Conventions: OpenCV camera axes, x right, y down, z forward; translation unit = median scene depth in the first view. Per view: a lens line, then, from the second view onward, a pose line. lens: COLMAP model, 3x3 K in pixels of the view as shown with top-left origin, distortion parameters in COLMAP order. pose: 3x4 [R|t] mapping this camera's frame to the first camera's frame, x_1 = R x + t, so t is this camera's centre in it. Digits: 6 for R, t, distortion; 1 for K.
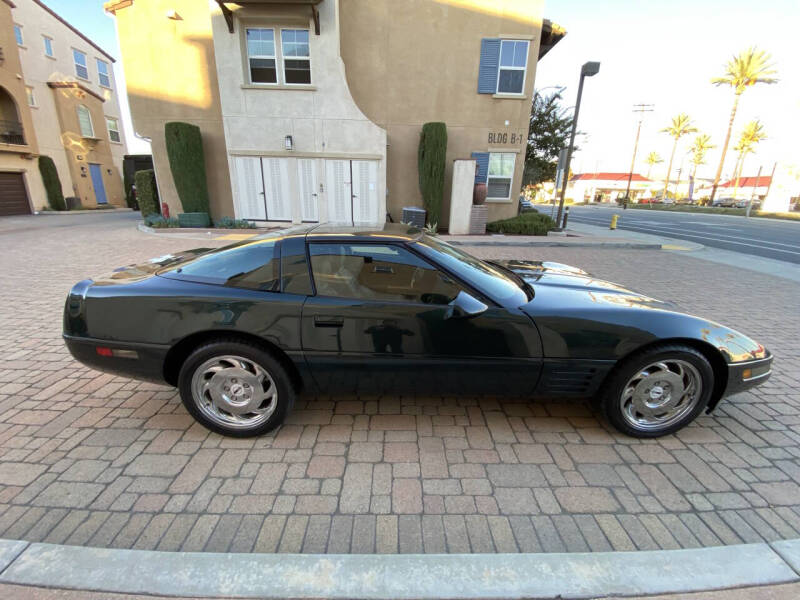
lens RADIAL K [[325.8, 0, 405.9], [0, 325.8, 299.7], [0, 0, 1]] dist [-0.005899, -0.007134]
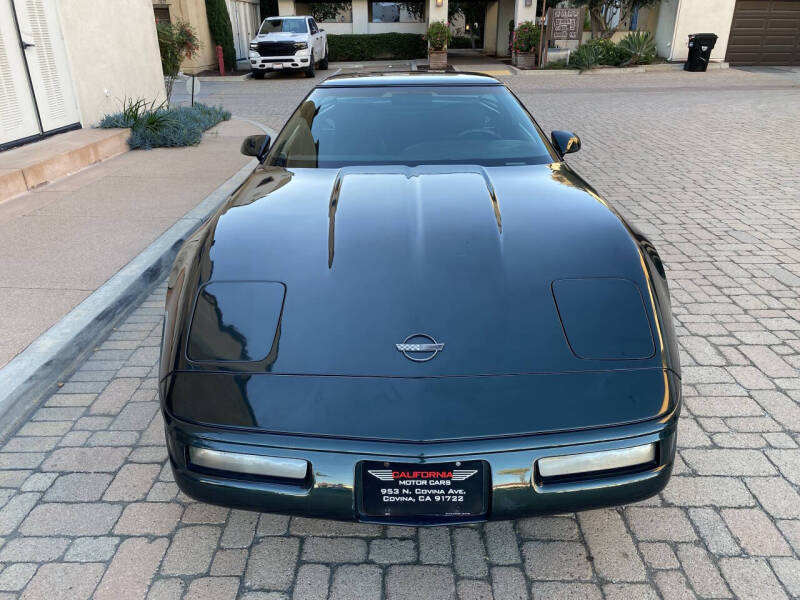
lens RADIAL K [[615.2, 0, 400.2], [0, 615.2, 306.7], [0, 0, 1]] dist [0.022556, -0.016149]
pose [[-0.025716, 0.386960, -0.921738, 1.636080], [-0.295027, 0.878036, 0.376845, -0.370569], [0.955143, 0.281629, 0.091584, 1.244148]]
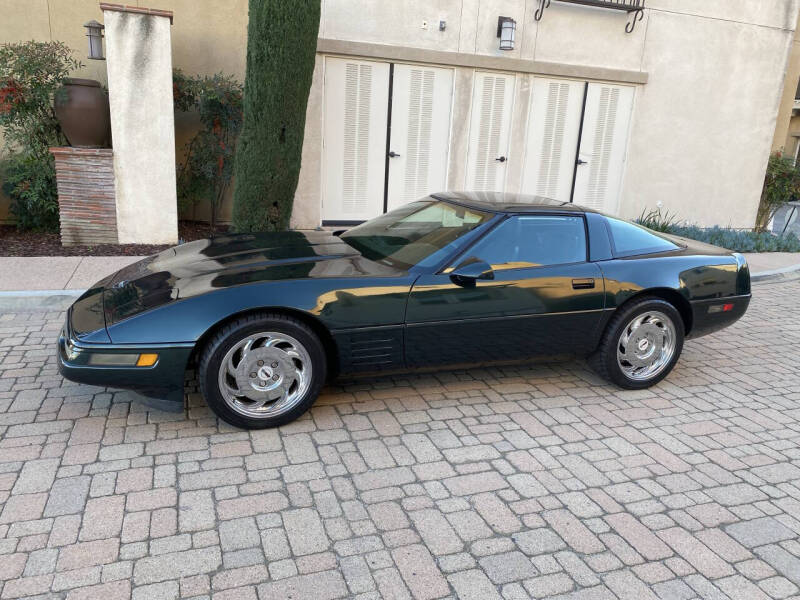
lens RADIAL K [[615.2, 0, 396.0], [0, 615.2, 299.0], [0, 0, 1]] dist [0.022556, -0.016149]
pose [[-0.944728, 0.004505, -0.327826, 1.016750], [-0.175622, 0.837395, 0.517616, -1.013349], [0.276852, 0.546579, -0.790319, 2.990910]]
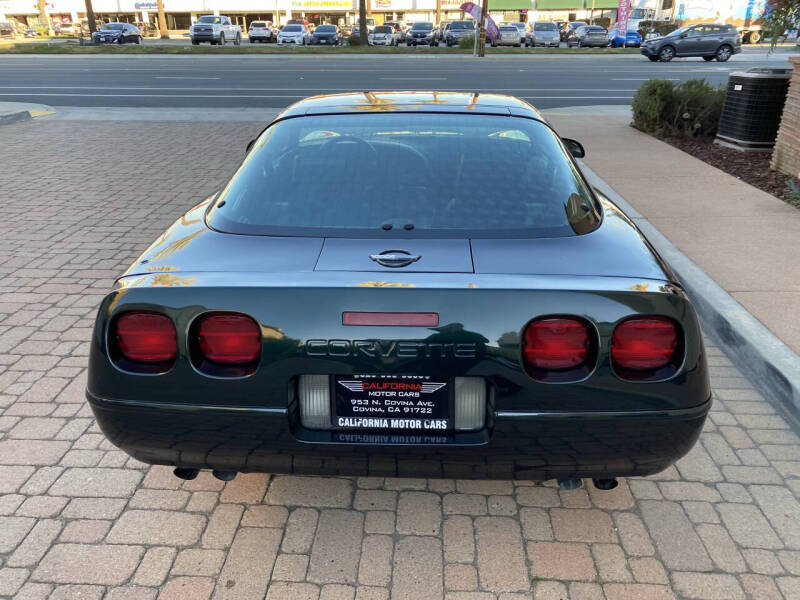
lens RADIAL K [[615.2, 0, 395.3], [0, 615.2, 301.9], [0, 0, 1]] dist [0.022556, -0.016149]
pose [[0.073266, -0.423854, 0.902762, -1.691550], [0.313196, 0.869180, 0.382668, -0.430269], [-0.946858, 0.254705, 0.196431, 1.130940]]
